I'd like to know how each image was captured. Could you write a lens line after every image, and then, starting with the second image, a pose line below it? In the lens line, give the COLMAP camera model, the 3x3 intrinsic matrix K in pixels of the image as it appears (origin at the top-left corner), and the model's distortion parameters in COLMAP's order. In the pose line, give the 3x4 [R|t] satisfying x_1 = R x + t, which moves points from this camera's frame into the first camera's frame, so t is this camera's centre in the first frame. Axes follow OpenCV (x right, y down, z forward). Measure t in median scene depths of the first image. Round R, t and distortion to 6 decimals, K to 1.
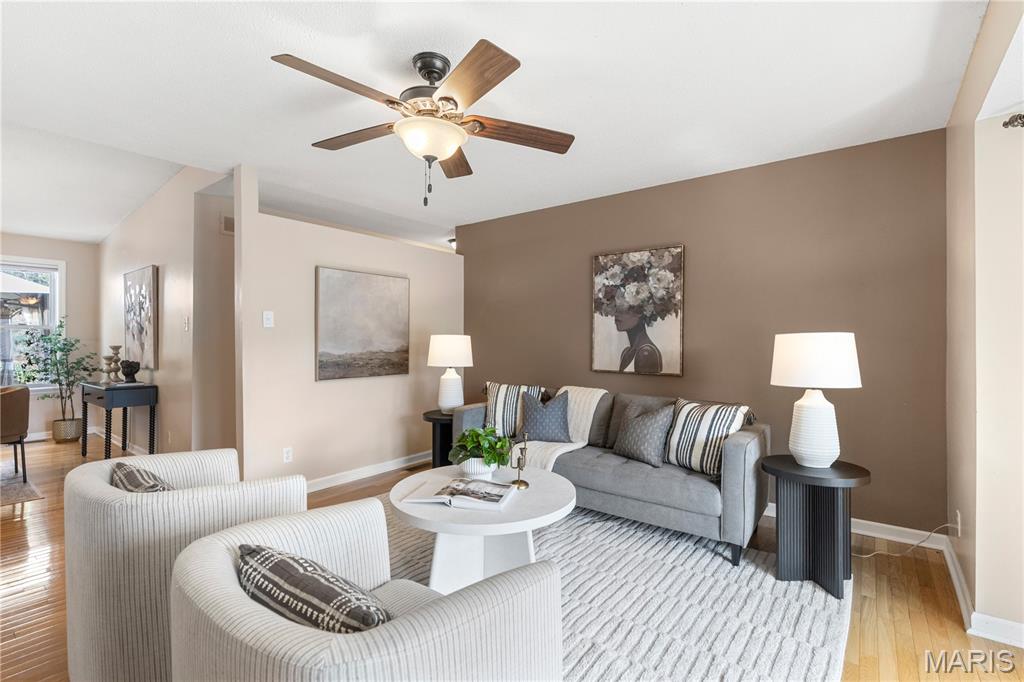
lens RADIAL K [[456.7, 0, 513.7], [0, 456.7, 340.7], [0, 0, 1]] dist [0.002938, -0.000014]
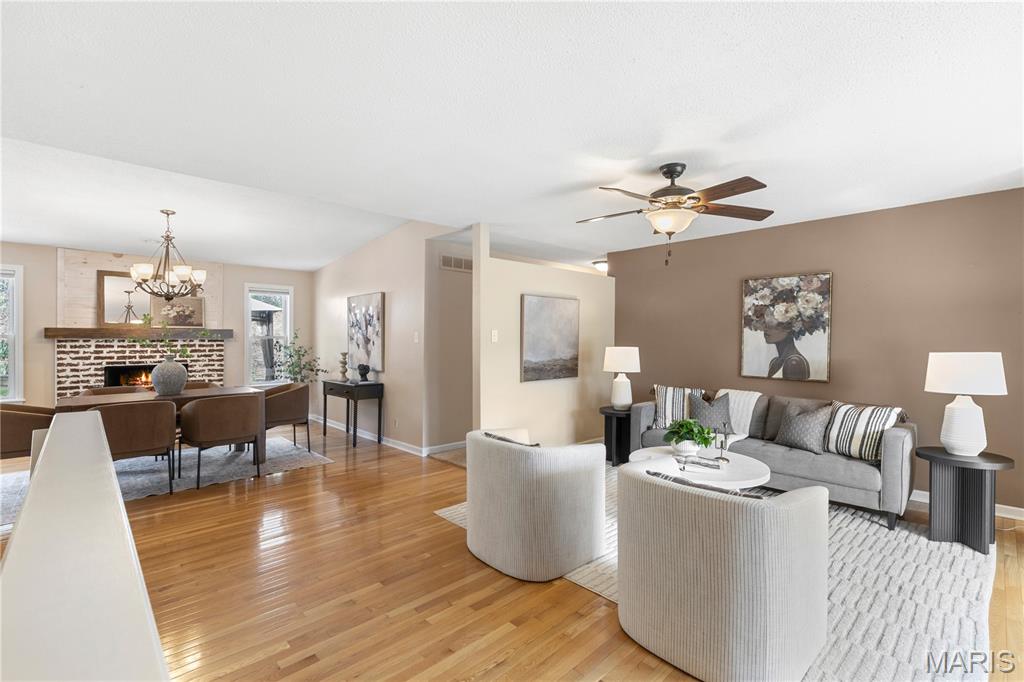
lens RADIAL K [[456.7, 0, 519.0], [0, 456.7, 348.0], [0, 0, 1]] dist [0.002938, -0.000014]
pose [[0.989012, 0.001558, -0.147828, -0.252864], [0.000871, 0.999866, 0.016365, -0.031719], [0.147834, -0.016314, 0.988878, -0.295257]]
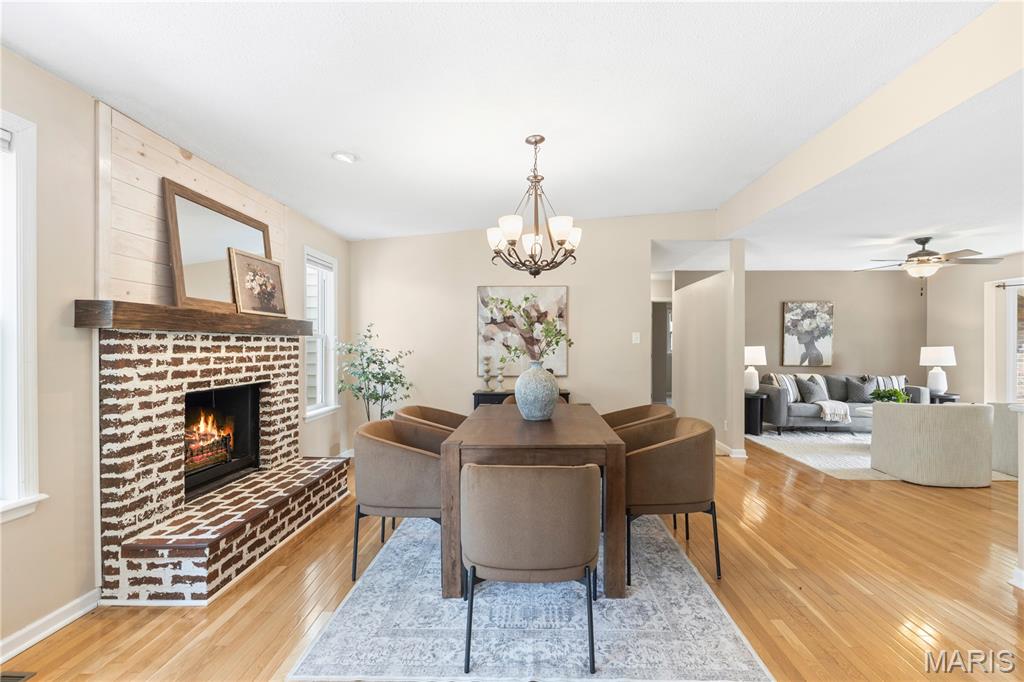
lens RADIAL K [[456.7, 0, 531.6], [0, 456.7, 343.0], [0, 0, 1]] dist [0.002938, -0.000014]
pose [[0.800349, 0.002084, 0.599531, -1.927545], [0.004852, 0.999939, -0.009954, -0.011759], [-0.599515, 0.010876, 0.800290, 0.162483]]
